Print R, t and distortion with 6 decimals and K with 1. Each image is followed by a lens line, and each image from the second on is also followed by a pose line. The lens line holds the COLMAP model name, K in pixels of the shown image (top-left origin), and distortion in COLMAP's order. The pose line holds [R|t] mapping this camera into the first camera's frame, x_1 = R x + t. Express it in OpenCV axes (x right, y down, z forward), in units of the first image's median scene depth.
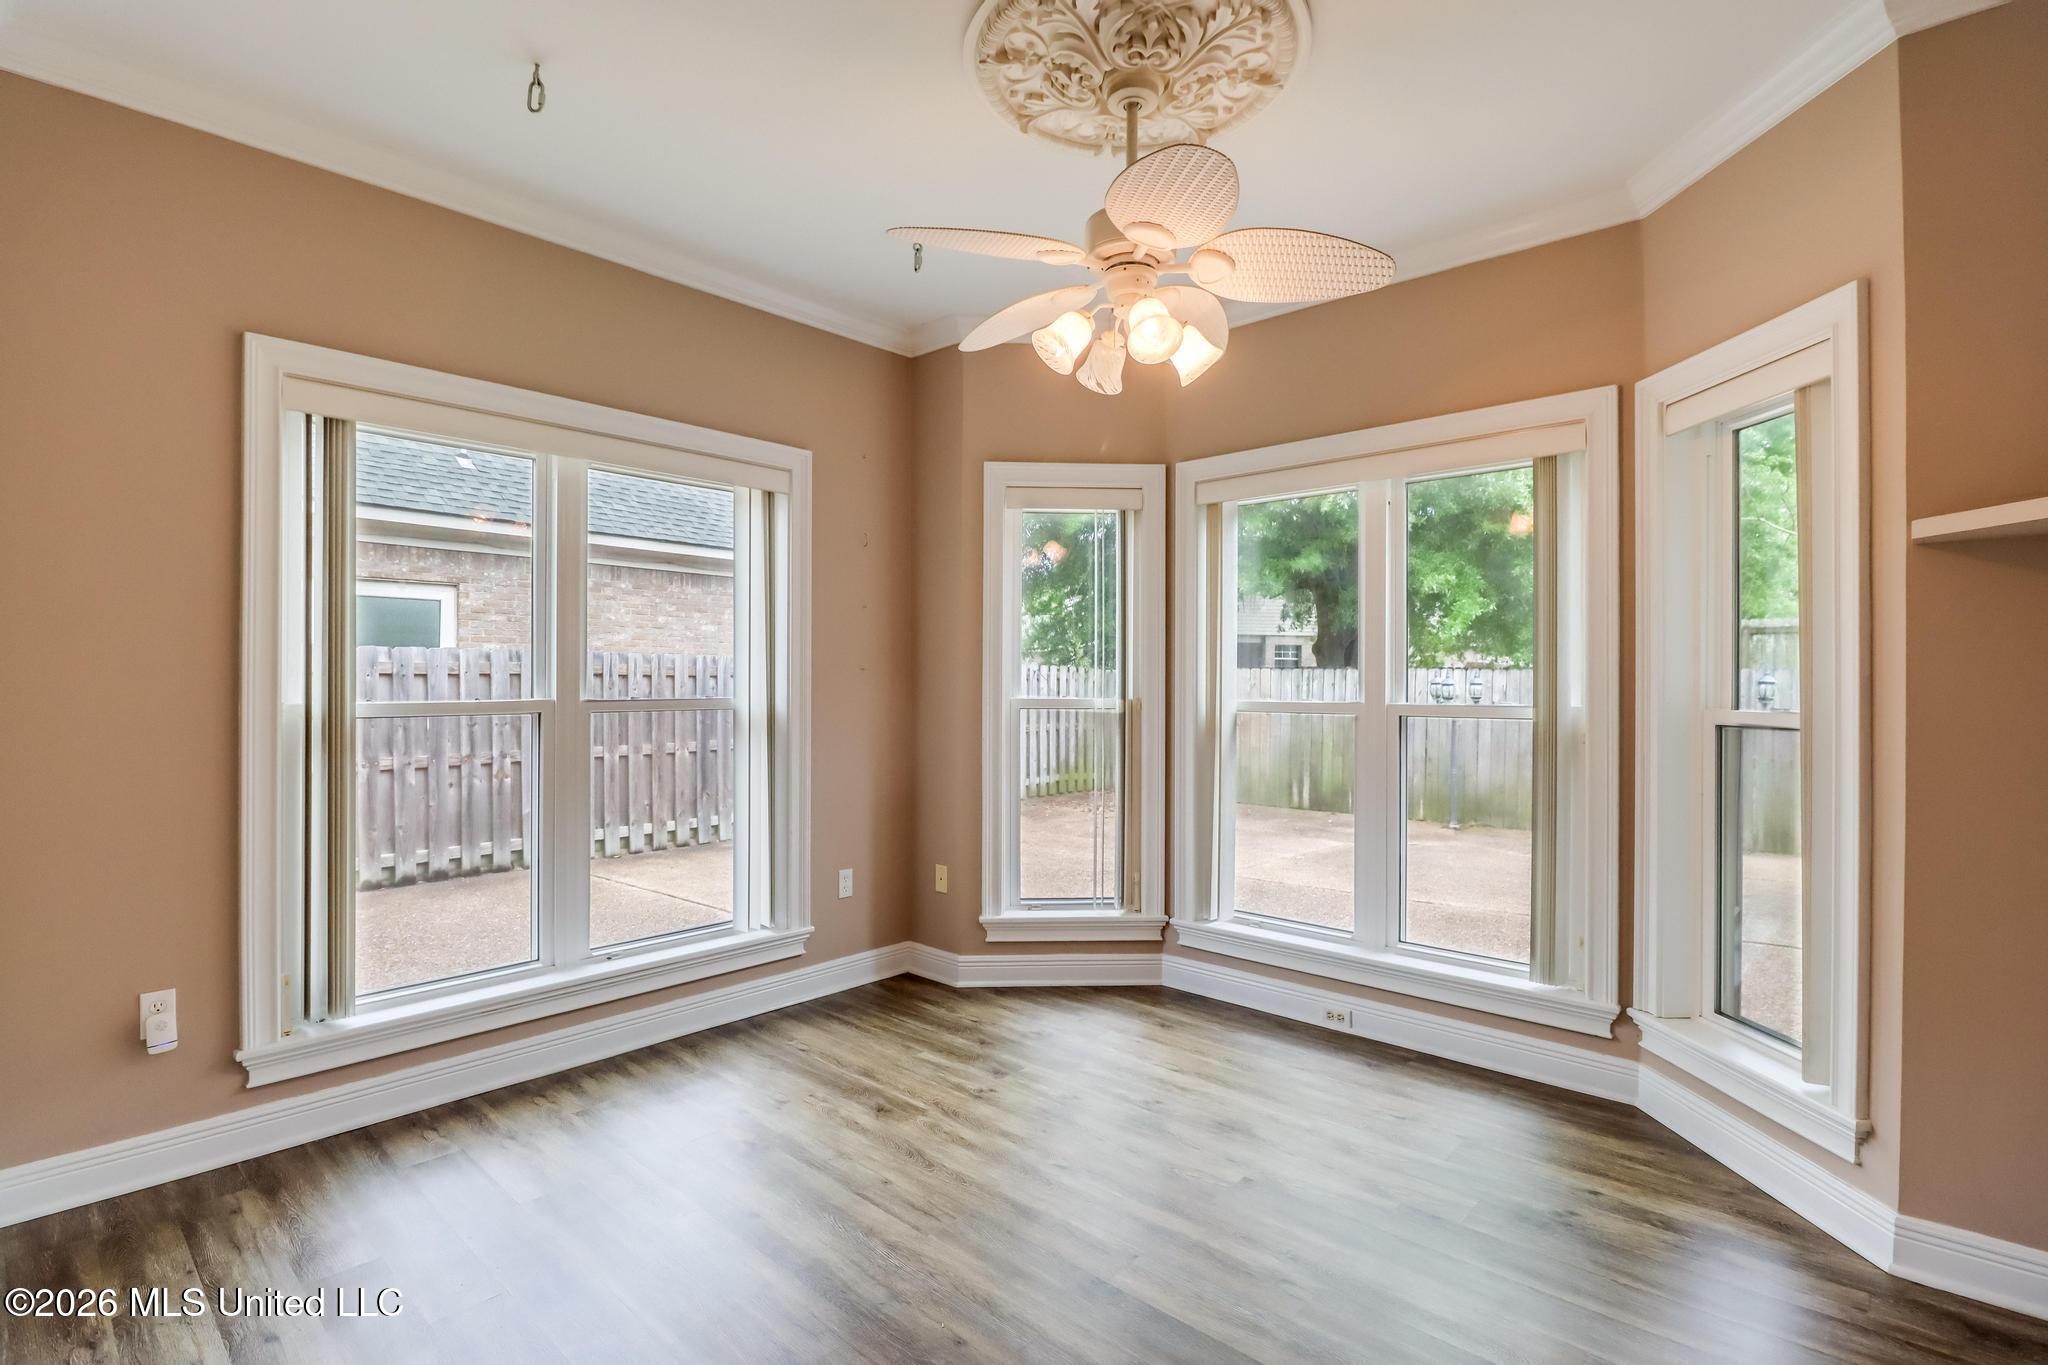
lens RADIAL K [[946.2, 0, 1024.0], [0, 946.2, 682.5], [0, 0, 1]] dist [-0.001388, -0.000296]
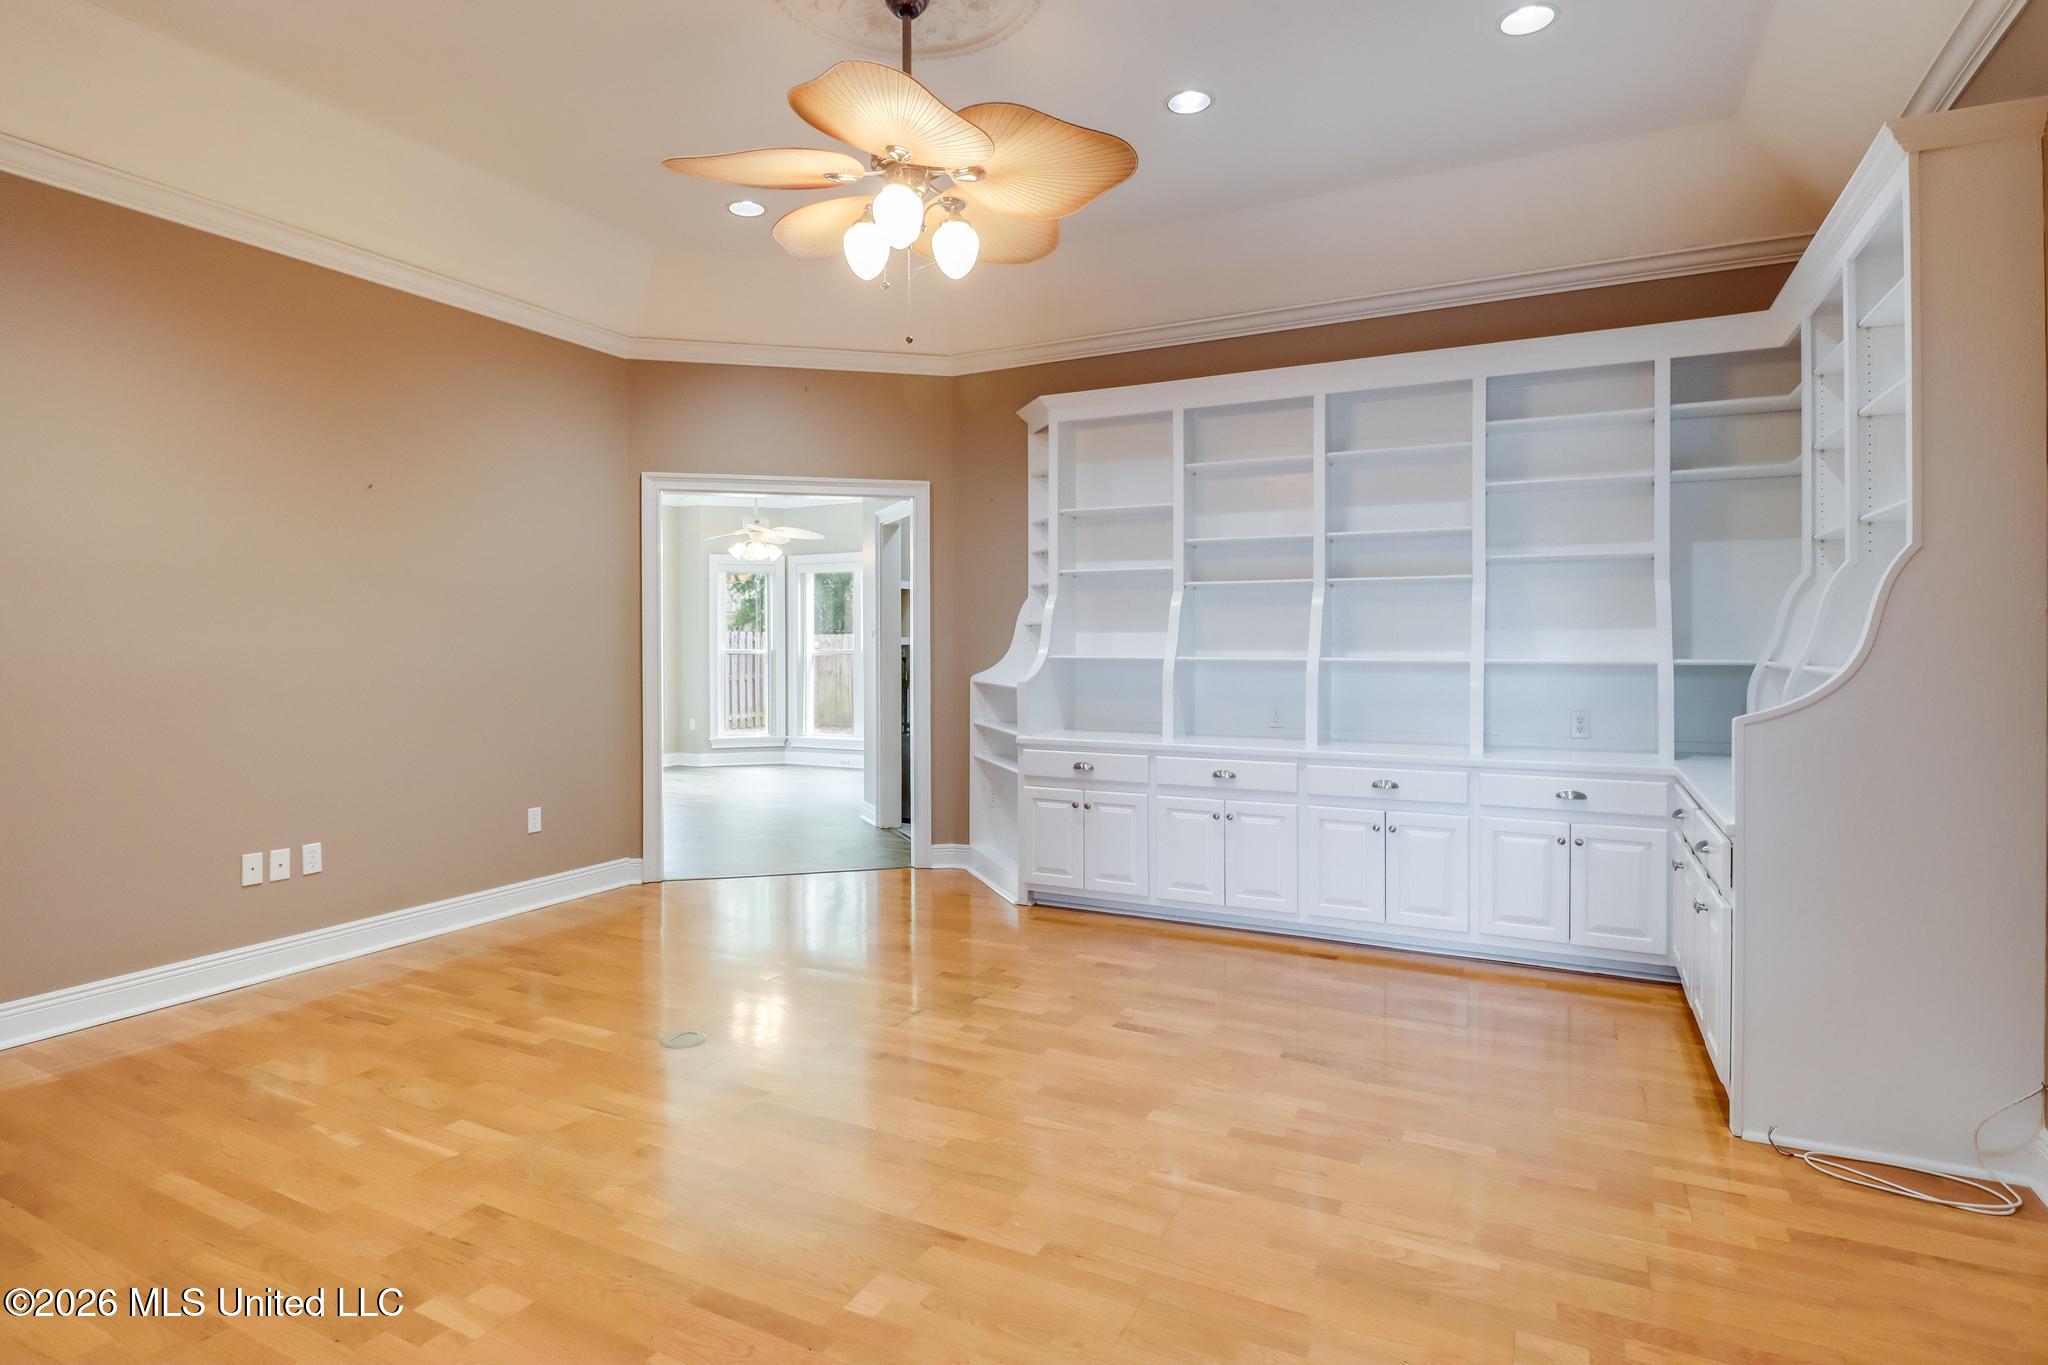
lens RADIAL K [[1020.0, 0, 998.0], [0, 1020.0, 650.6], [0, 0, 1]] dist [0.003014, -0.012978]
pose [[0.966475, -0.006129, 0.256686, -0.000191], [0.004151, 0.999957, 0.008248, 0.000901], [-0.256726, -0.006906, 0.966460, -1.766885]]
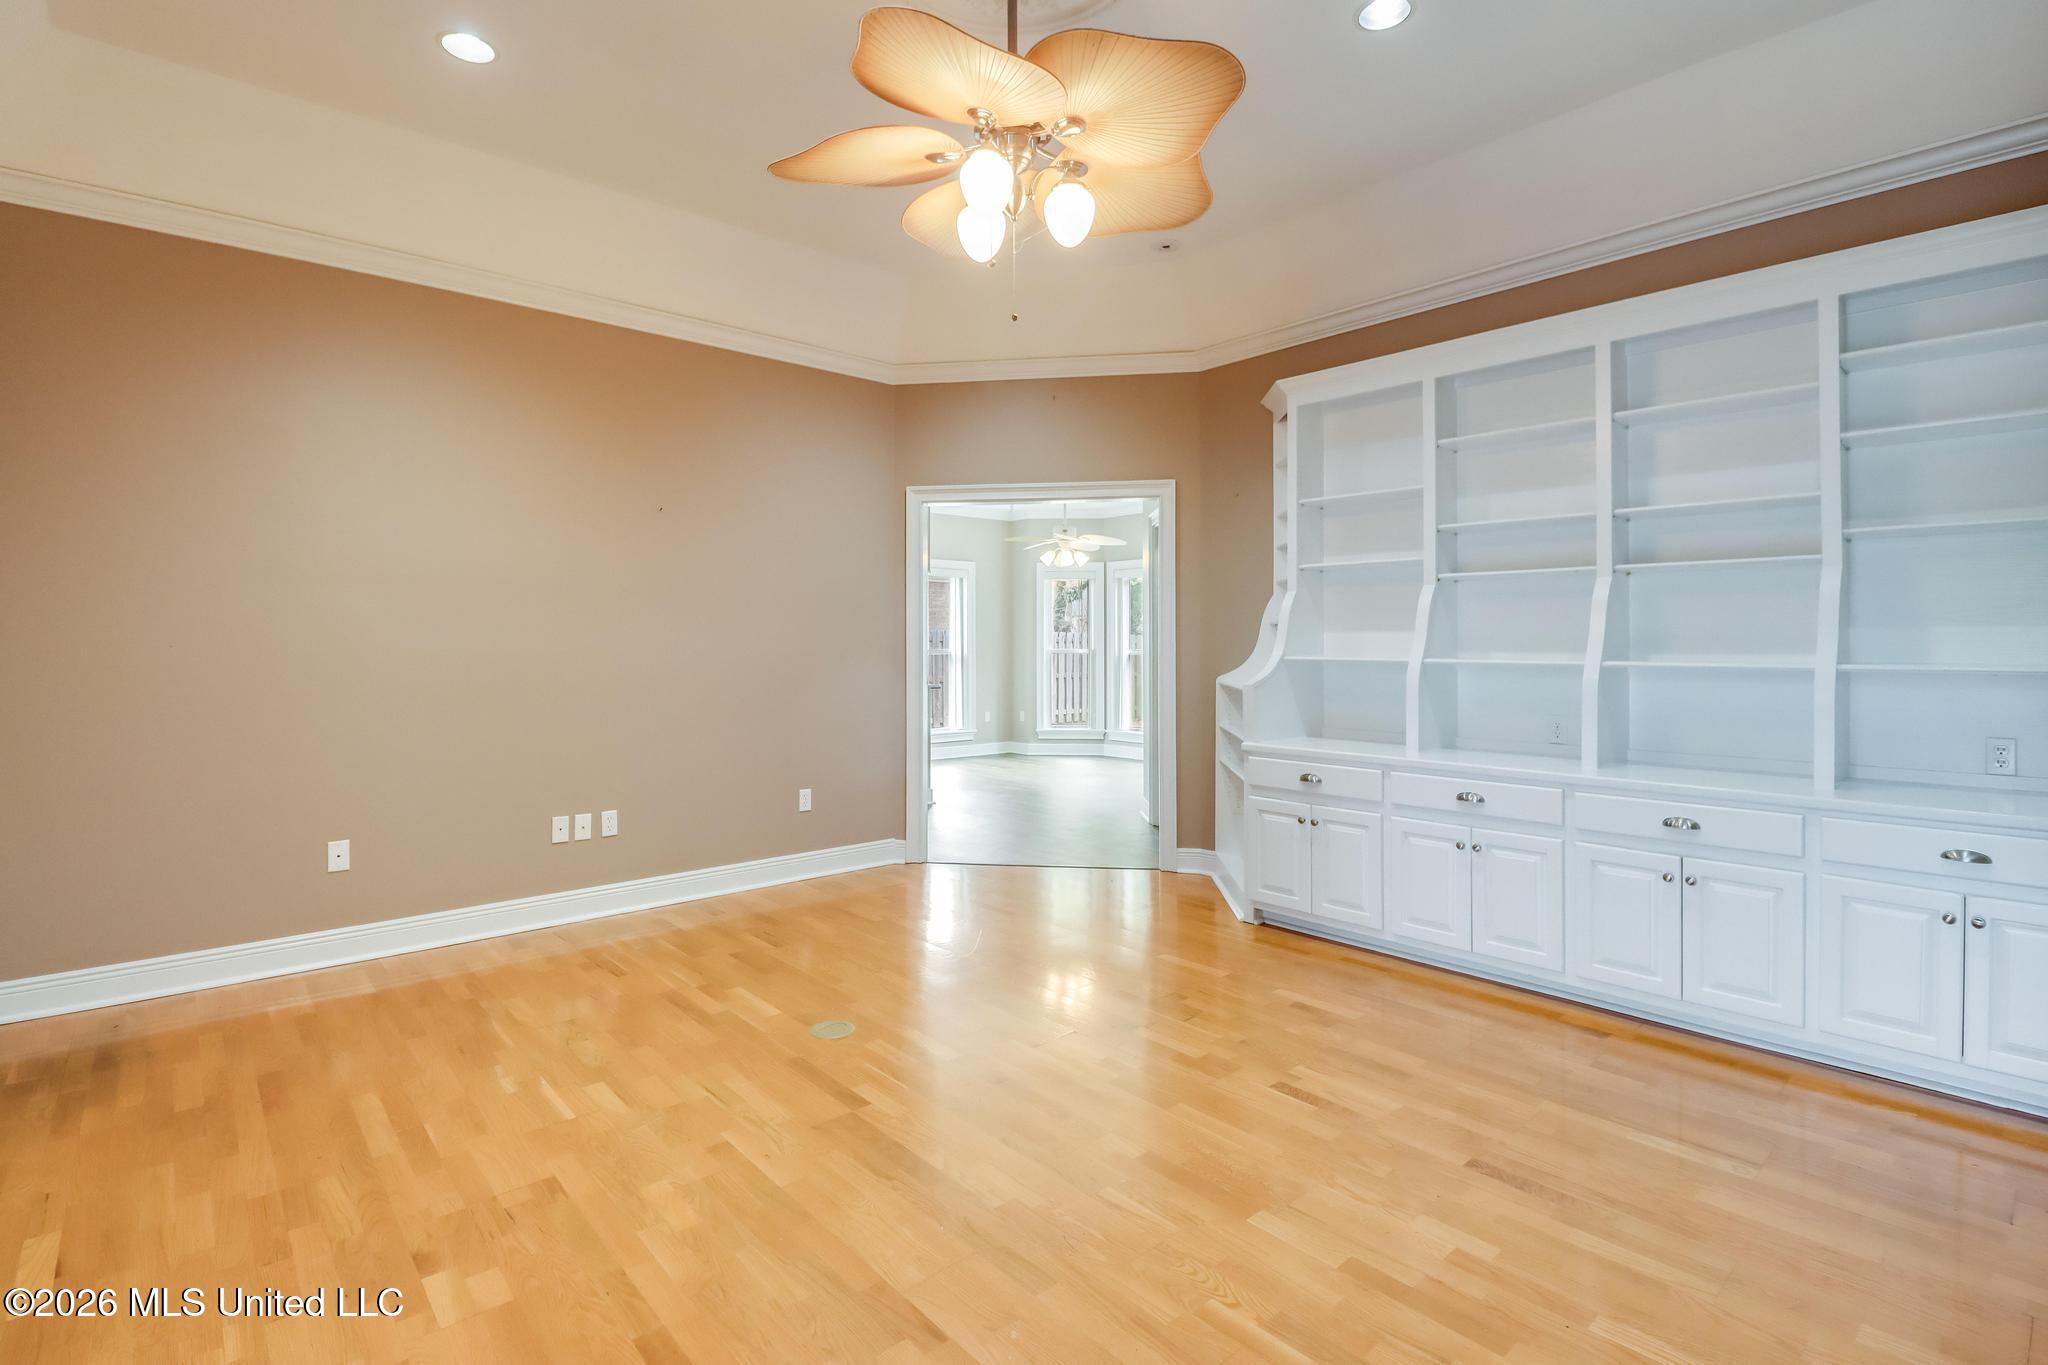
lens RADIAL K [[925.7, 0, 1027.6], [0, 925.7, 638.8], [0, 0, 1]] dist [-0.000415, -0.011993]
pose [[0.994893, -0.002930, -0.100894, 0.198363], [0.002360, 0.999981, -0.005768, 0.002386], [0.100909, 0.005500, 0.994880, -1.656050]]
